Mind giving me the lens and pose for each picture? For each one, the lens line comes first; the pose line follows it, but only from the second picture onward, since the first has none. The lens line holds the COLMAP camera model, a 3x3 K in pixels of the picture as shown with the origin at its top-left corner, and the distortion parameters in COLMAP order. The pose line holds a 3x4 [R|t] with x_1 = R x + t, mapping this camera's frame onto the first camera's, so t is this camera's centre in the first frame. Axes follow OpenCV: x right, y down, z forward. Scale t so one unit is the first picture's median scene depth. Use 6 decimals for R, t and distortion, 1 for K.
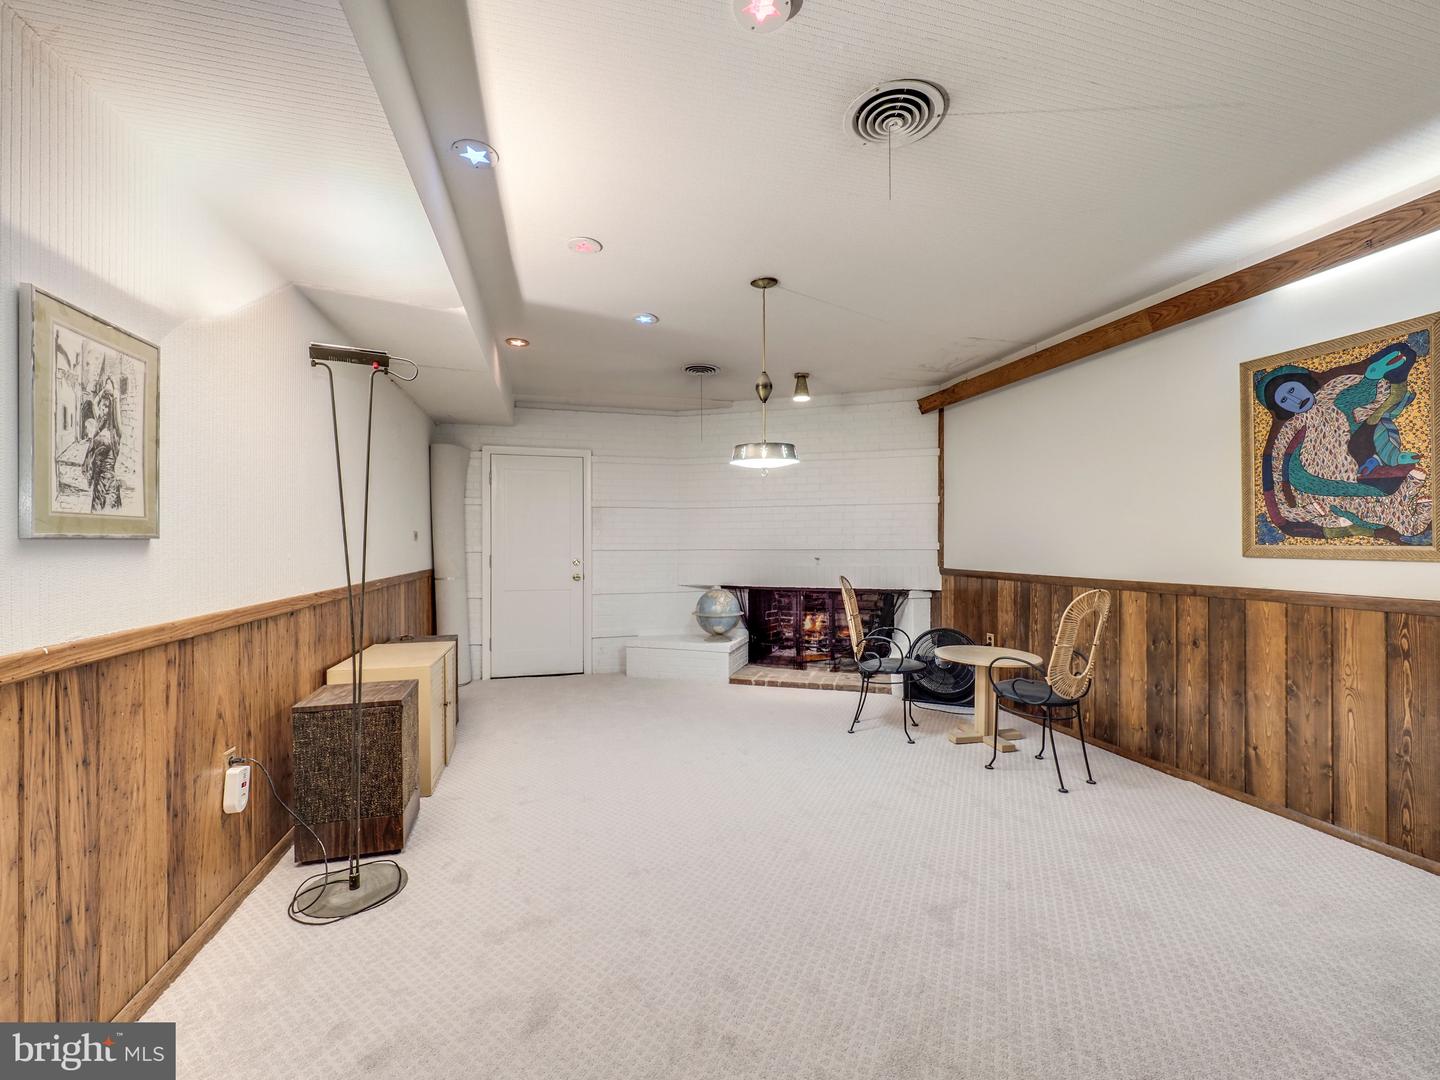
lens RADIAL K [[579.2, 0, 720.0], [0, 579.2, 540.0], [0, 0, 1]] dist [-0.000338, 0.000019]
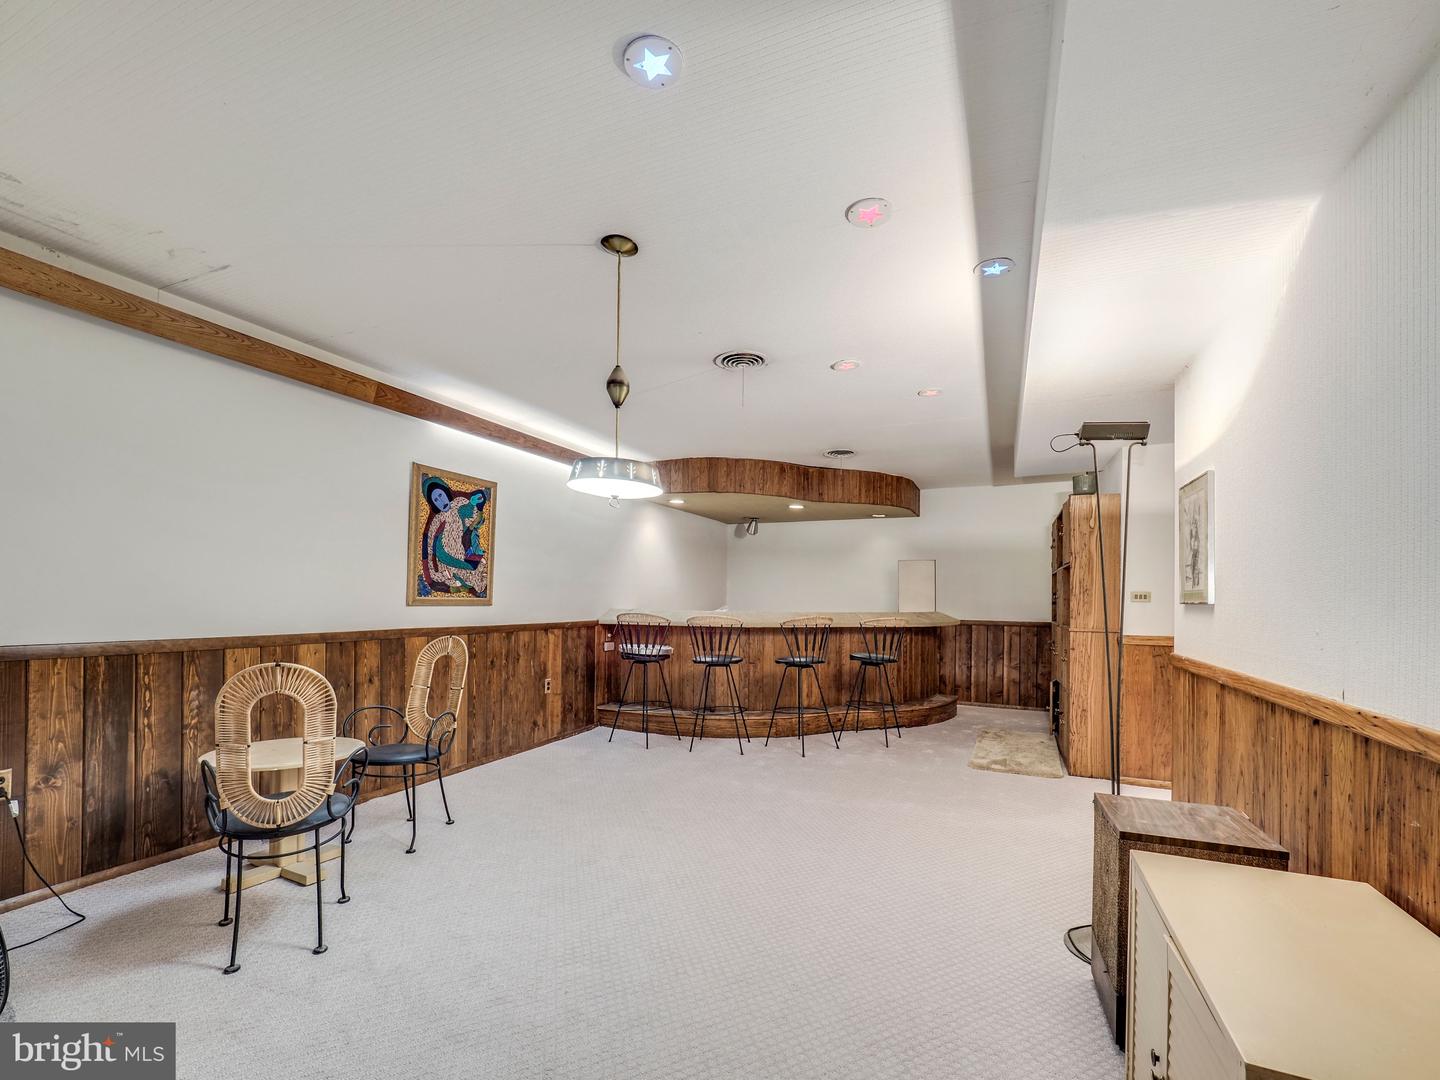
lens RADIAL K [[599.3, 0, 721.9], [0, 599.3, 588.3], [0, 0, 1]] dist [0.000010, -0.000047]
pose [[-0.757390, 0.004526, 0.652947, -0.595823], [-0.013548, 0.999652, -0.022645, 0.011256], [-0.652822, -0.025997, -0.757065, 1.693079]]
